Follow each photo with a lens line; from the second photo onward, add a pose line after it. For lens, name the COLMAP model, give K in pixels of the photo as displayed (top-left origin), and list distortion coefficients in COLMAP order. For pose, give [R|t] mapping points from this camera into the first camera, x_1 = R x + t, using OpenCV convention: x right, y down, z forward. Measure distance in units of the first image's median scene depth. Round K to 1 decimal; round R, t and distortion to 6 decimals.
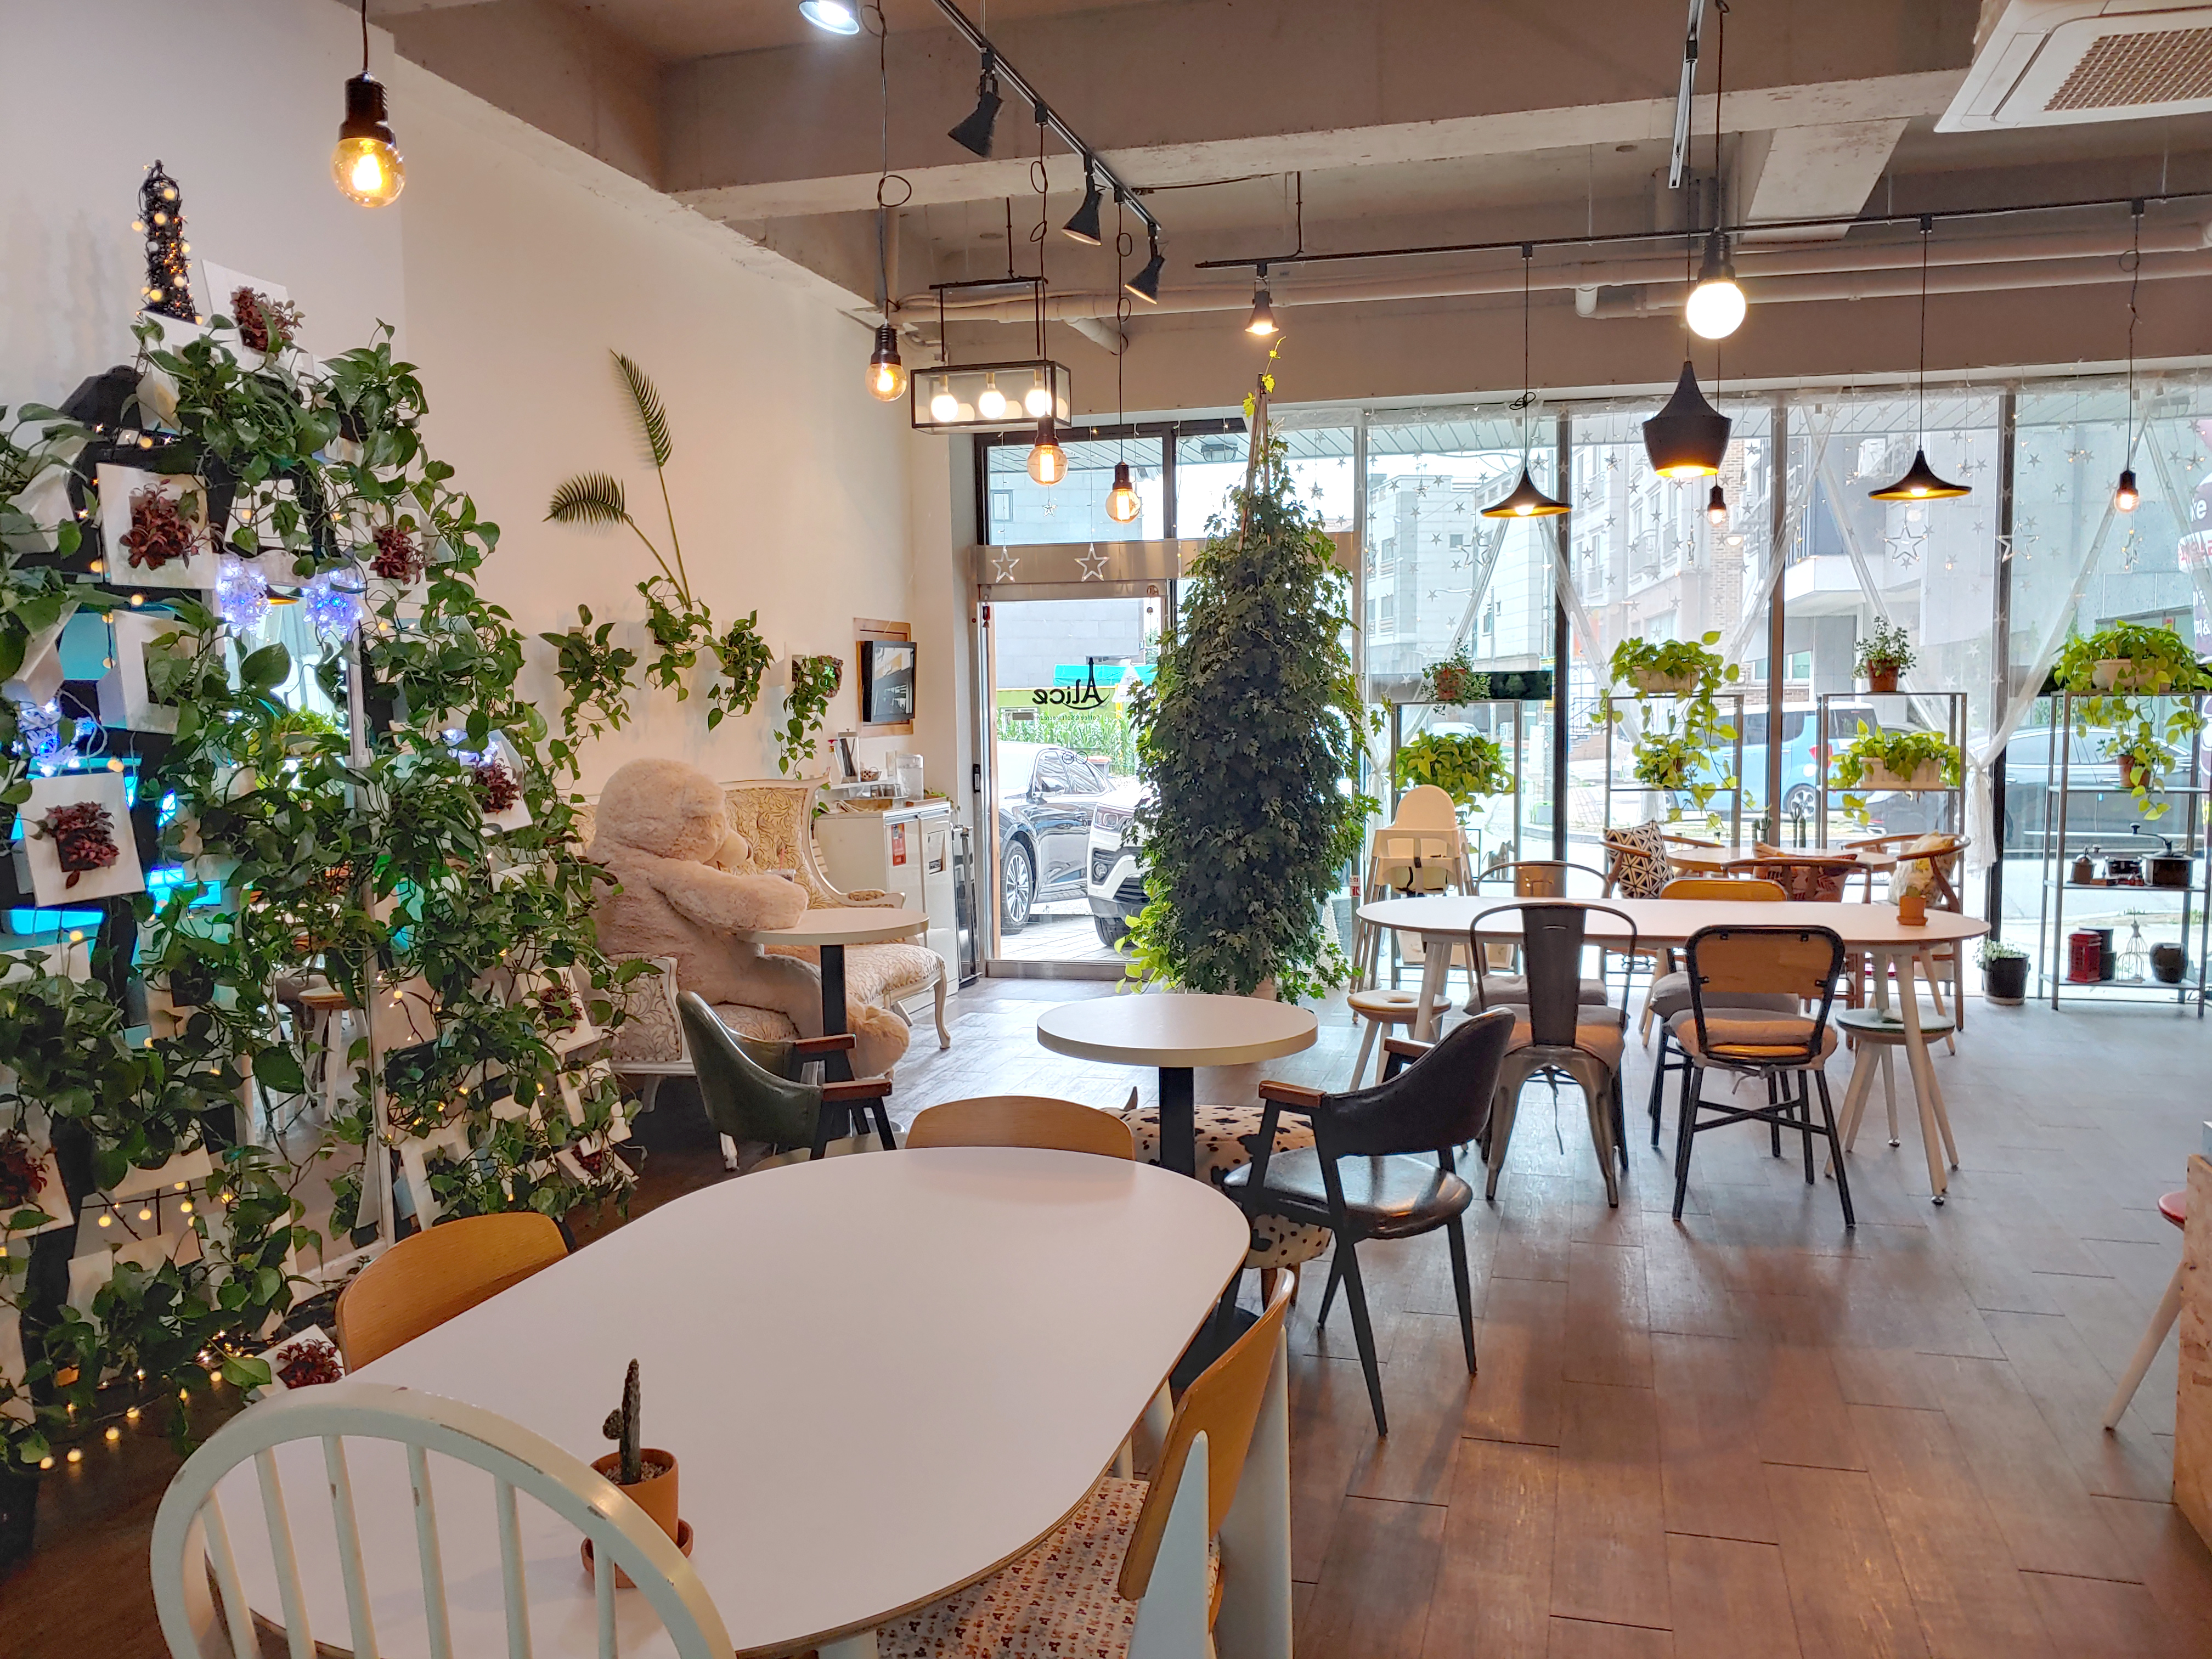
lens RADIAL K [[1663.2, 0, 1106.0], [0, 1663.2, 829.5], [0, 0, 1]] dist [-0.029934, -0.037797]
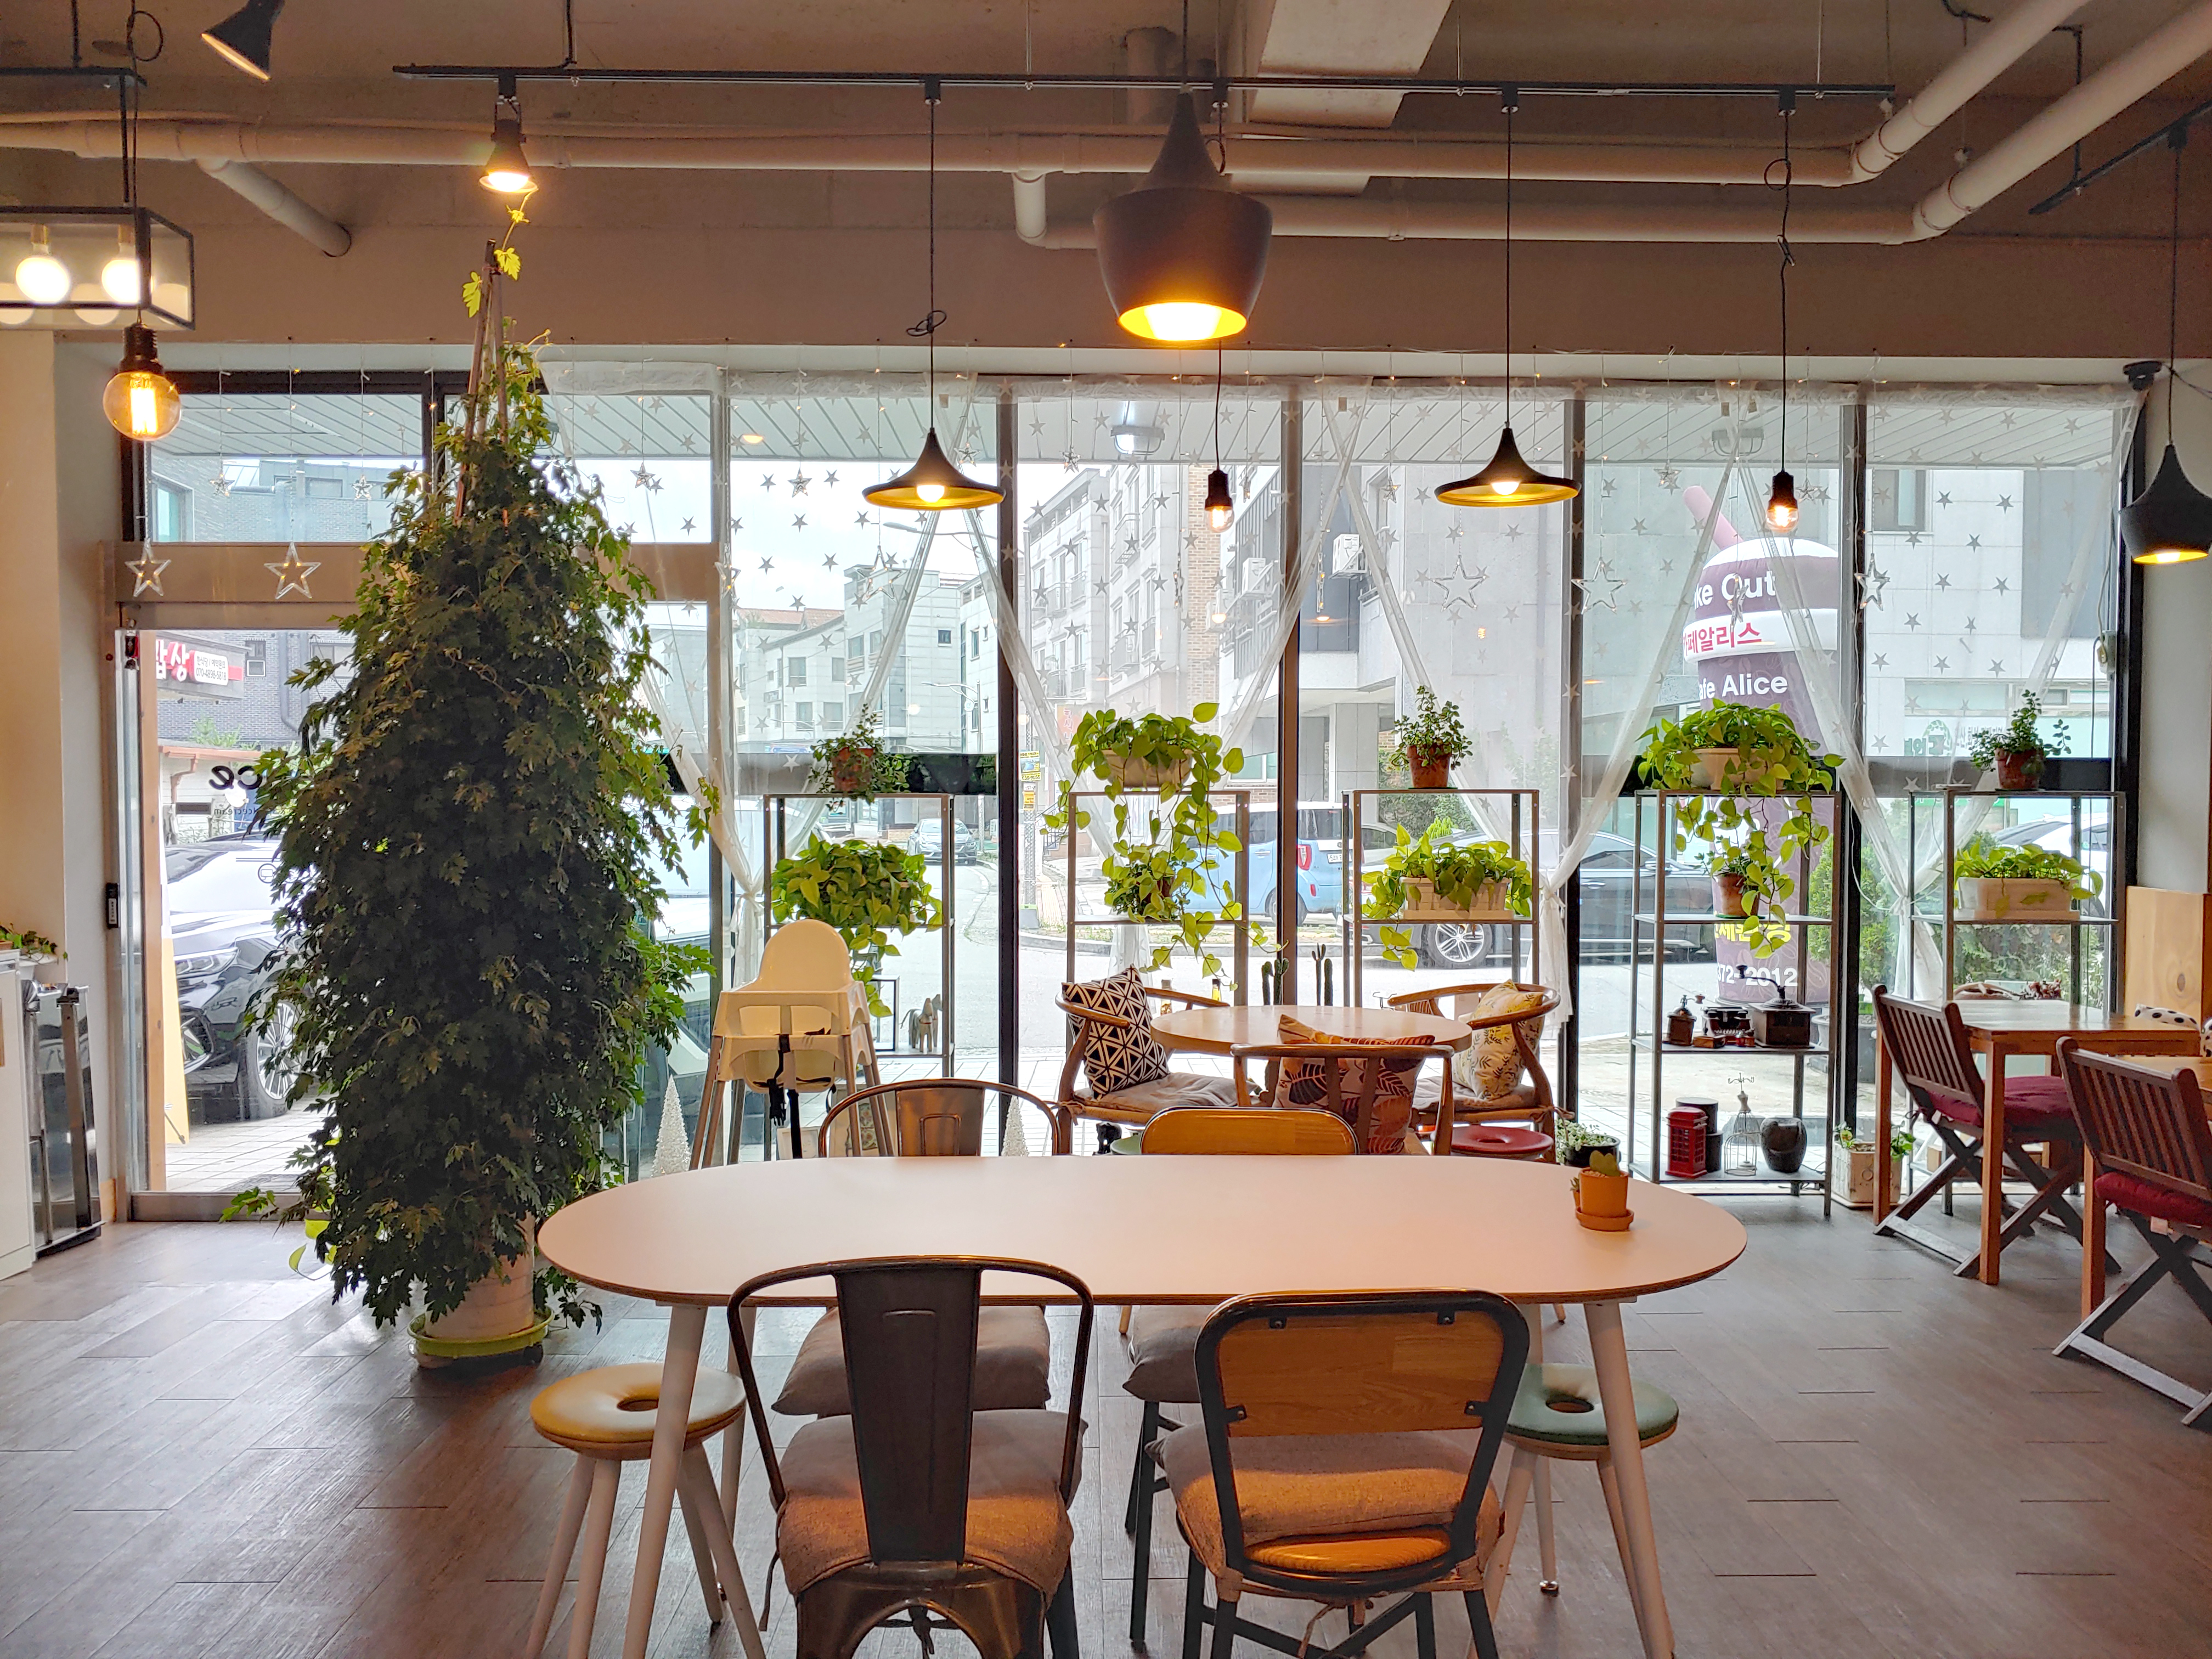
lens RADIAL K [[1679.1, 0, 1106.0], [0, 1679.1, 829.5], [0, 0, 1]] dist [-0.111725, 0.156938]
pose [[0.954957, 0.005930, 0.296684, 0.110852], [0.011222, 0.998364, -0.056074, -0.024697], [-0.296531, 0.056878, 0.953328, 0.328693]]
